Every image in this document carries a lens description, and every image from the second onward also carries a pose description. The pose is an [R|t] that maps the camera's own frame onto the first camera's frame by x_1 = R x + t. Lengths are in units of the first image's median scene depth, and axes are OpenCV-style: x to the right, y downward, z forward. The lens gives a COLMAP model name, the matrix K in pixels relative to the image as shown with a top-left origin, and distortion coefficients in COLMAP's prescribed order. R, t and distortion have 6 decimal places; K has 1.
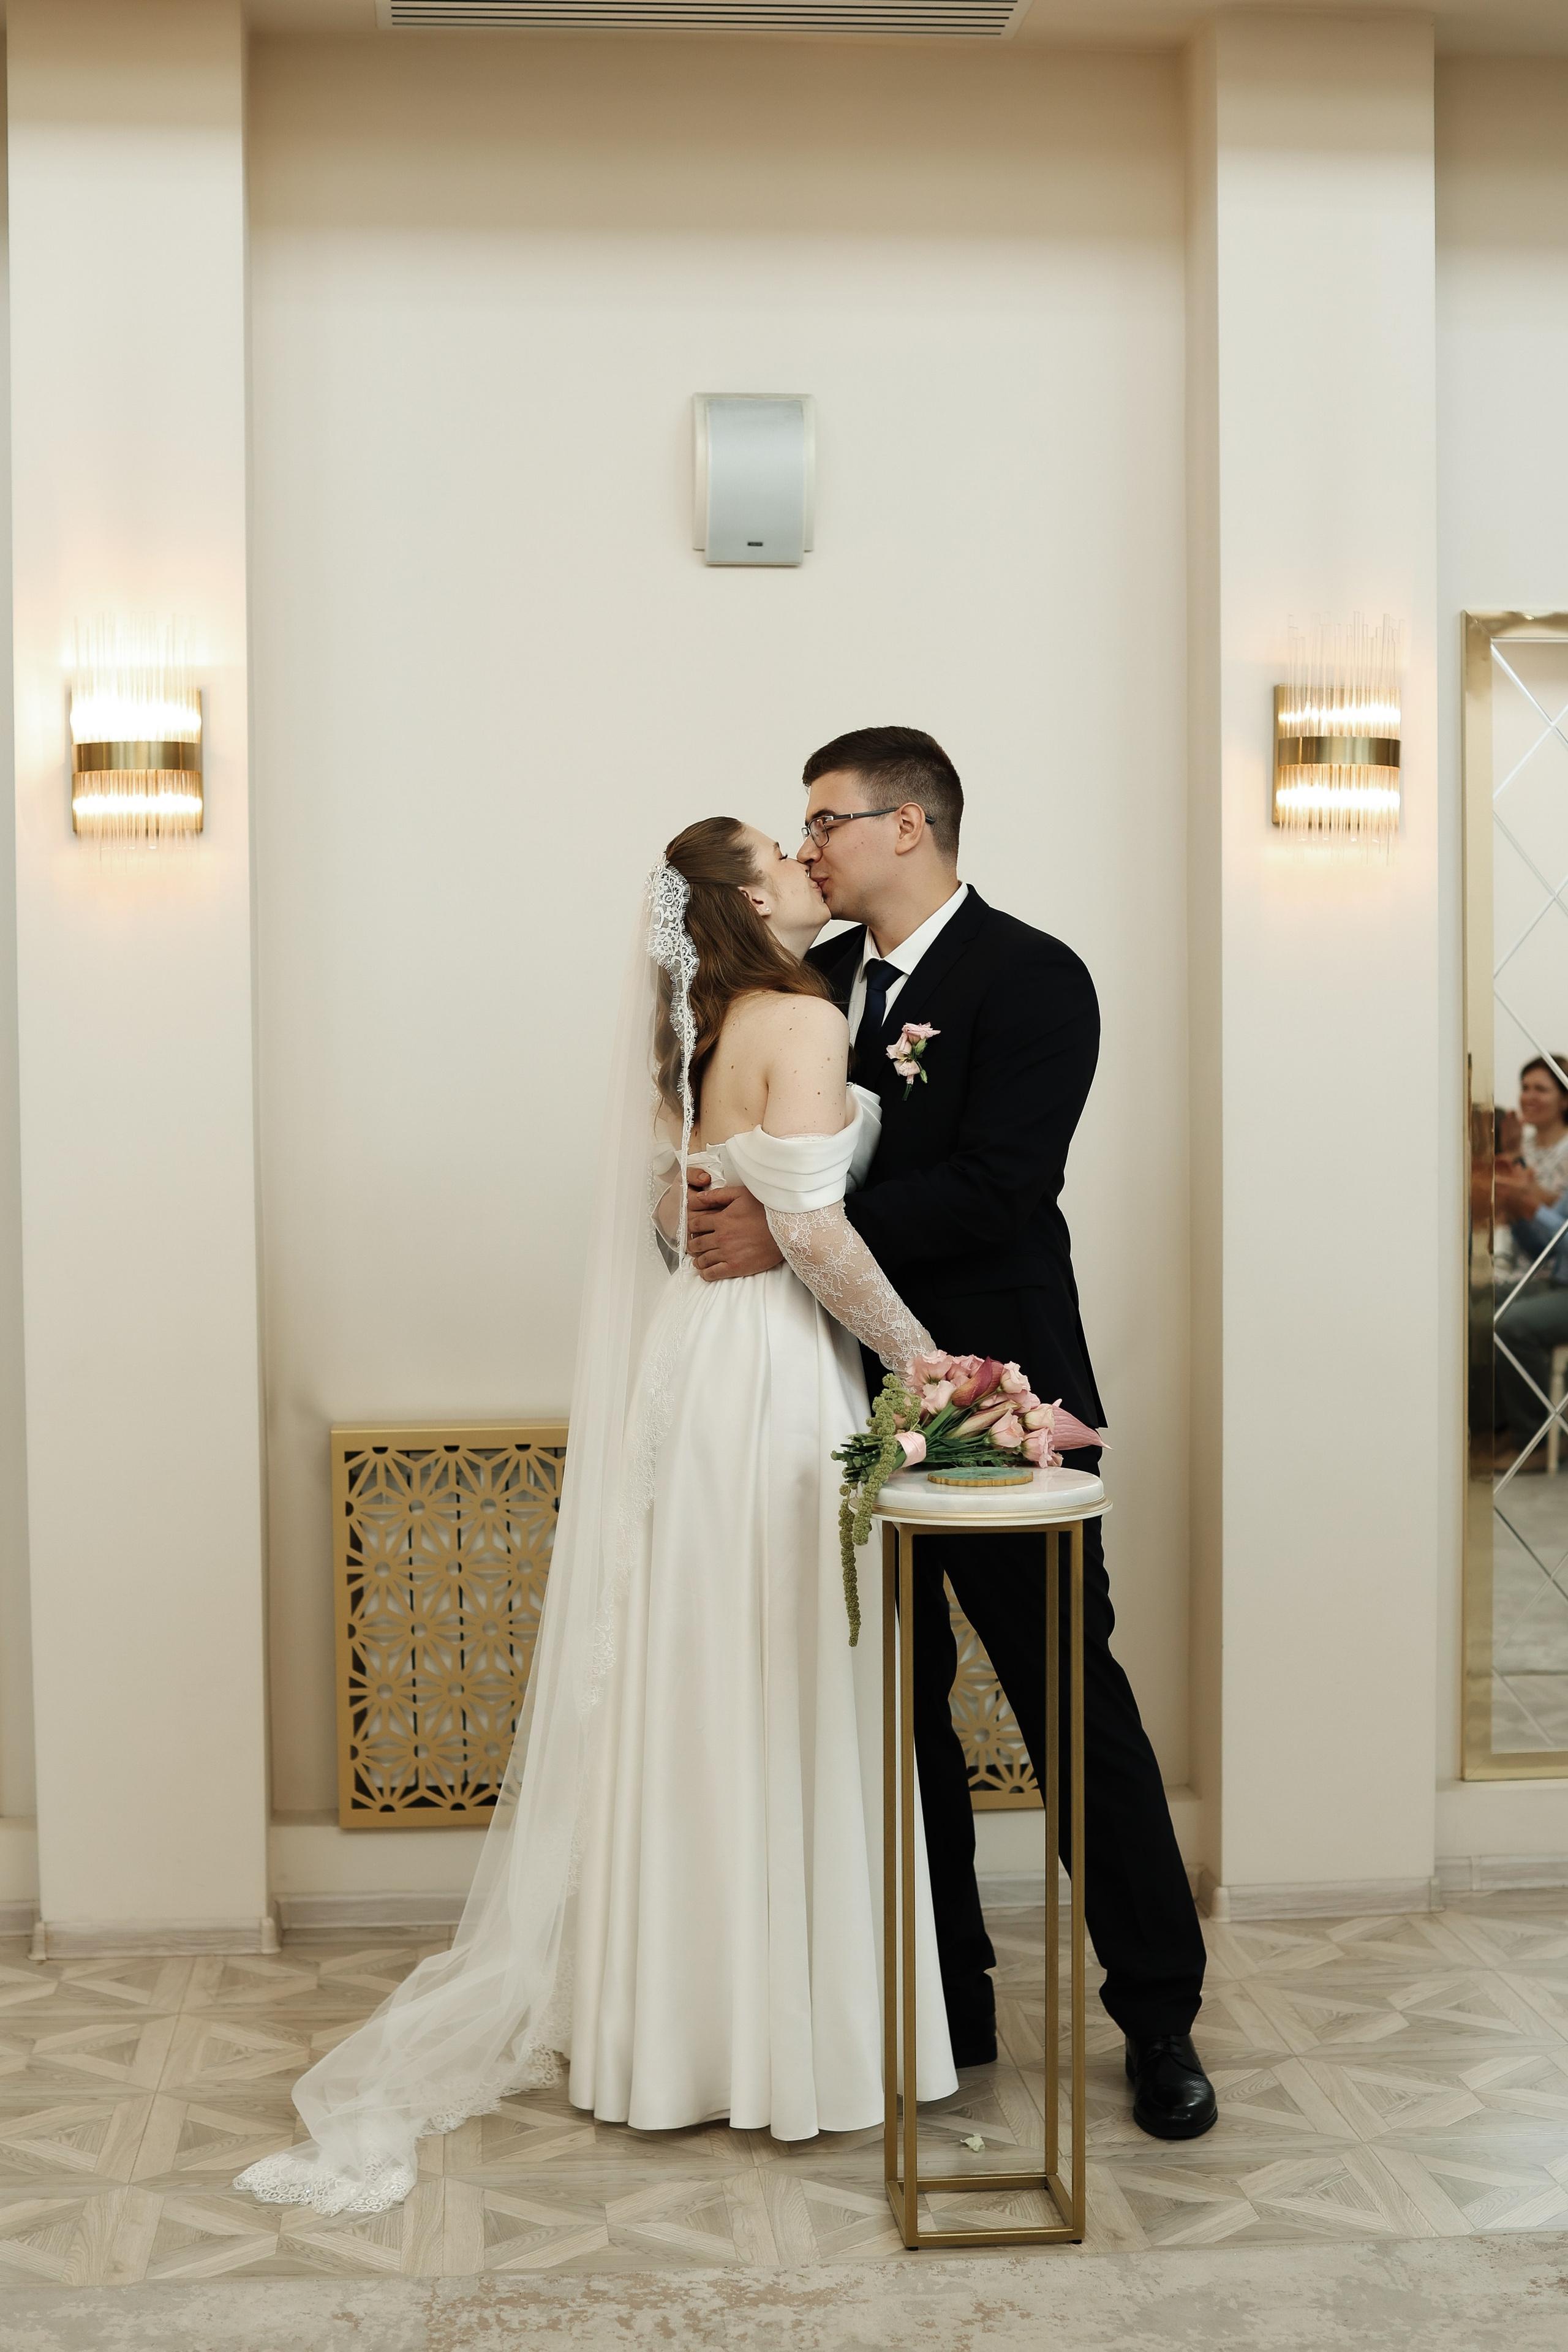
lens RADIAL K [[3461.8, 0, 820.8], [0, 3461.8, 1222.6], [0, 0, 1]] dist [-0.147047, 0.114428]
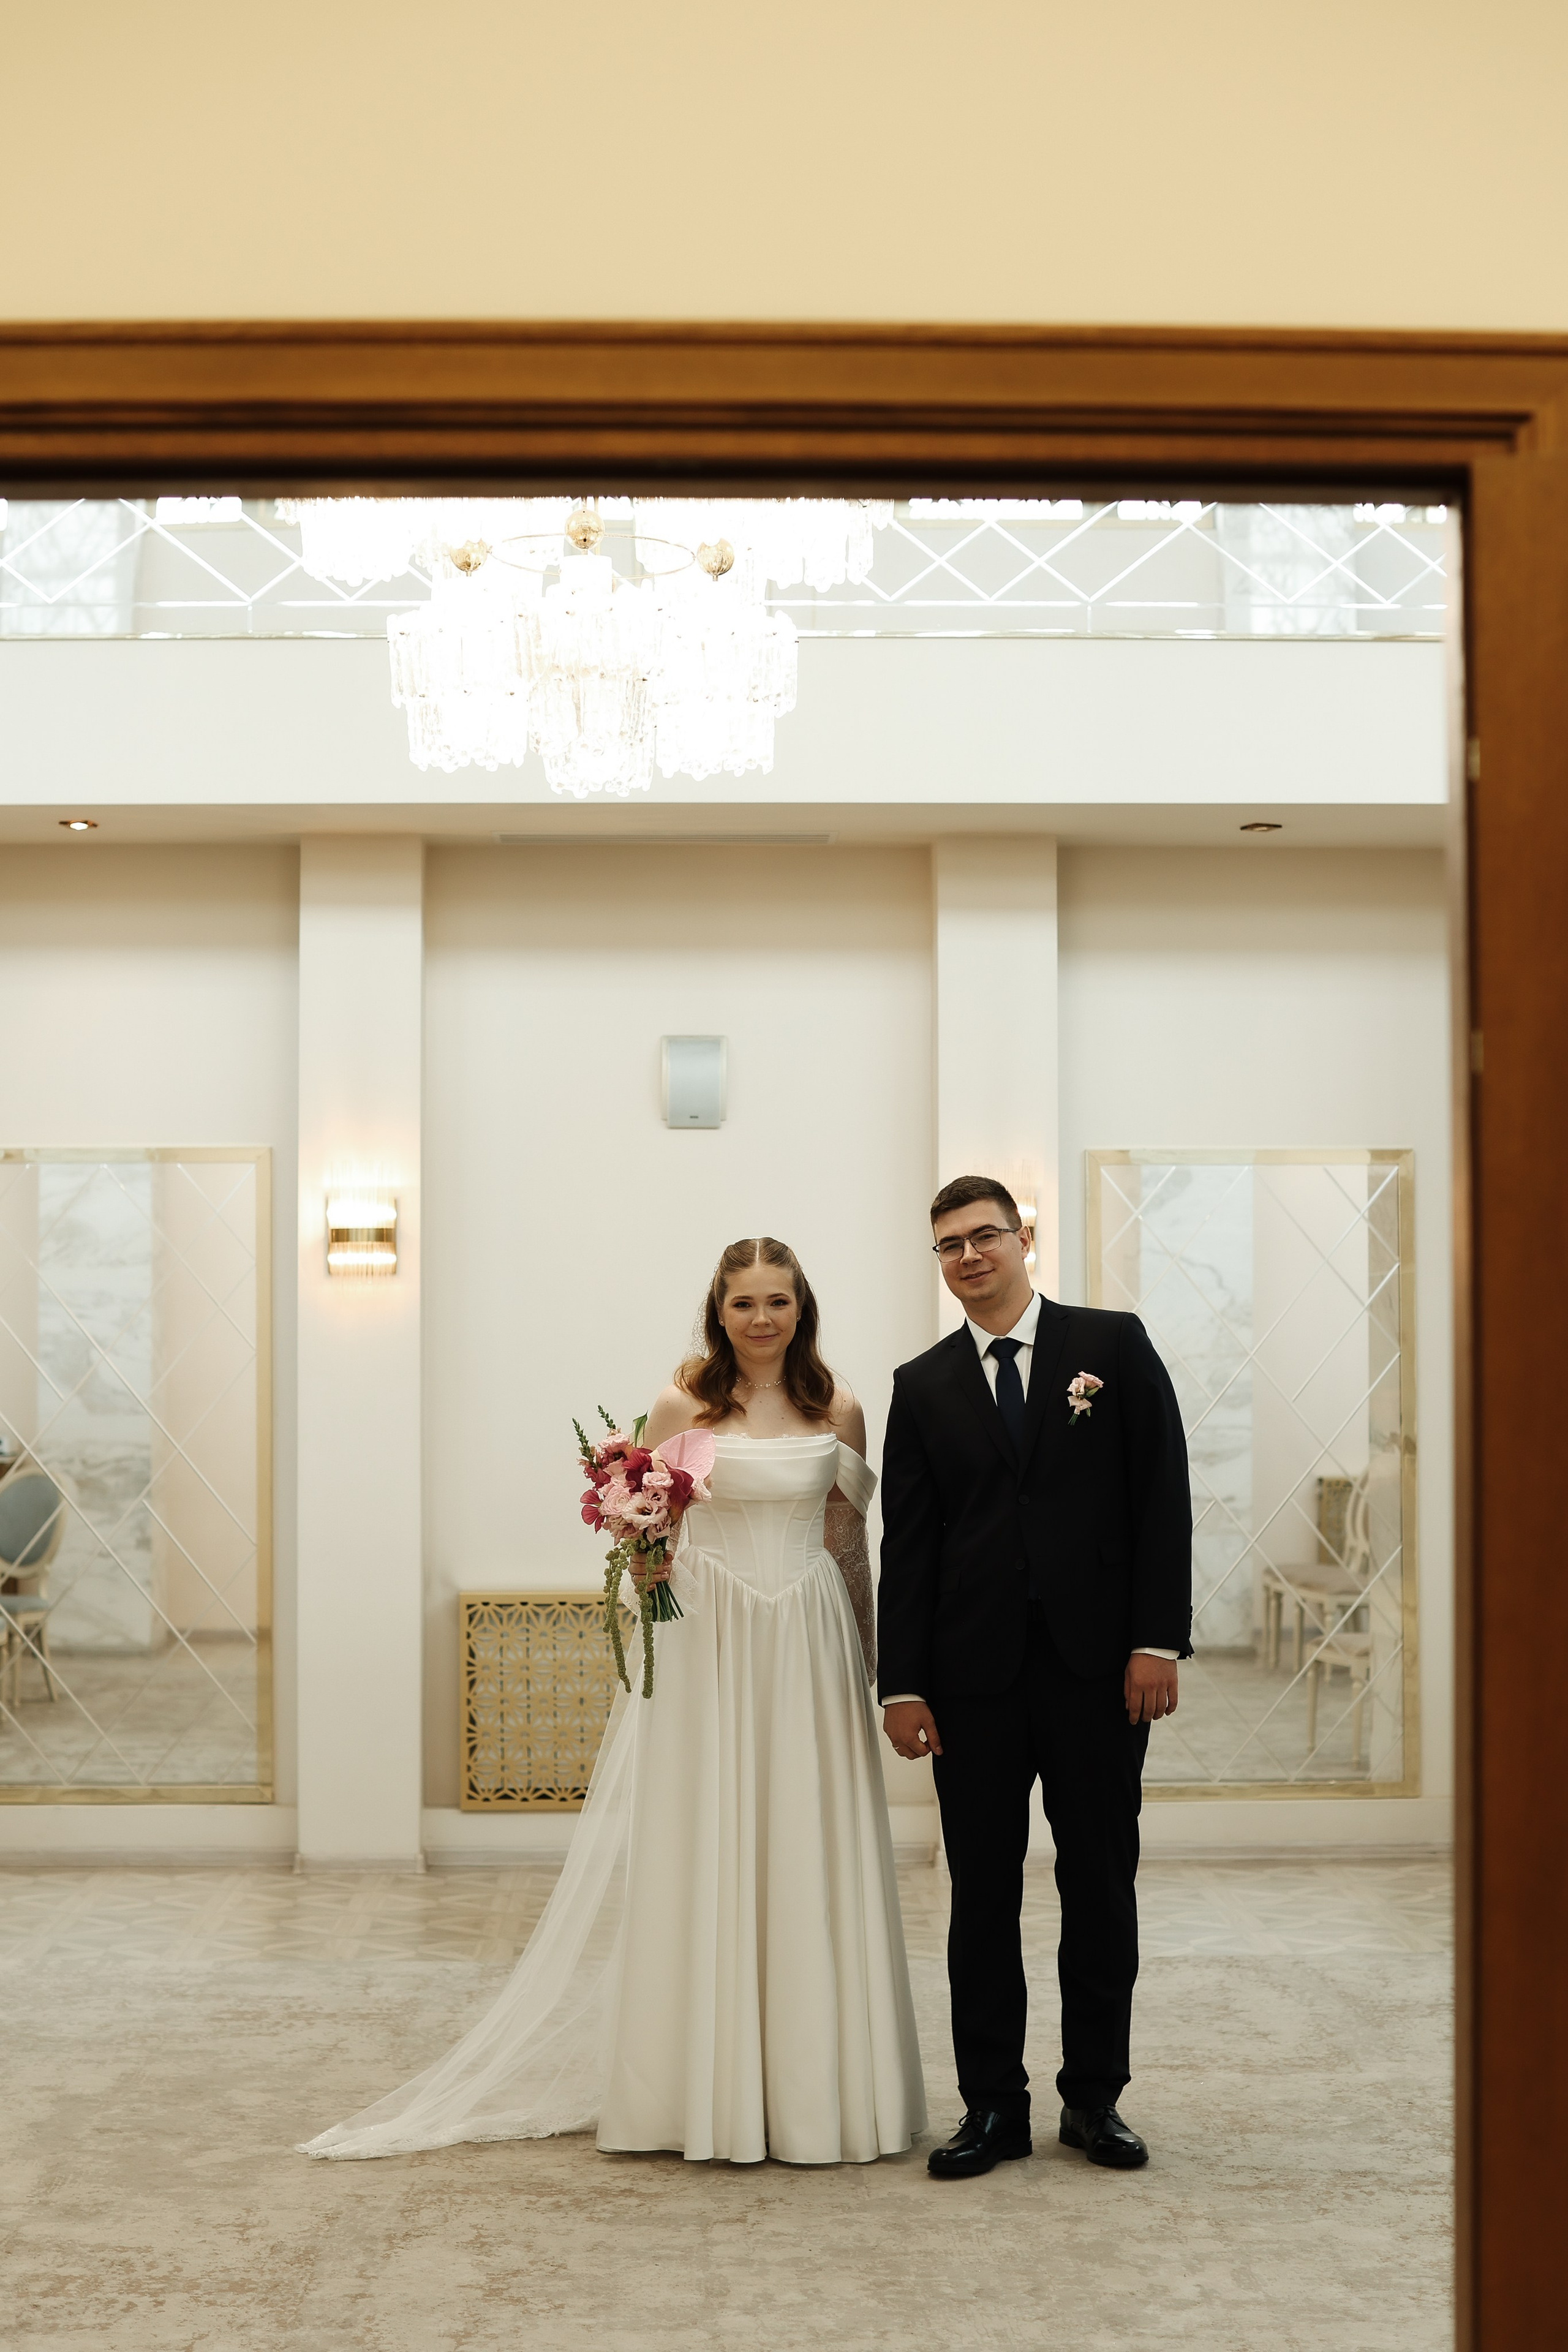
lens RADIAL K [[3461.8, 0, 820.8], [0, 3461.8, 1222.6], [0, 0, 1]] dist [-0.147047, 0.114428]
pose [[0.998315, 0.002699, -0.057966, 0.165048], [-0.008282, 0.995319, -0.096284, 0.040390], [0.057435, 0.096602, 0.993665, -0.884981]]
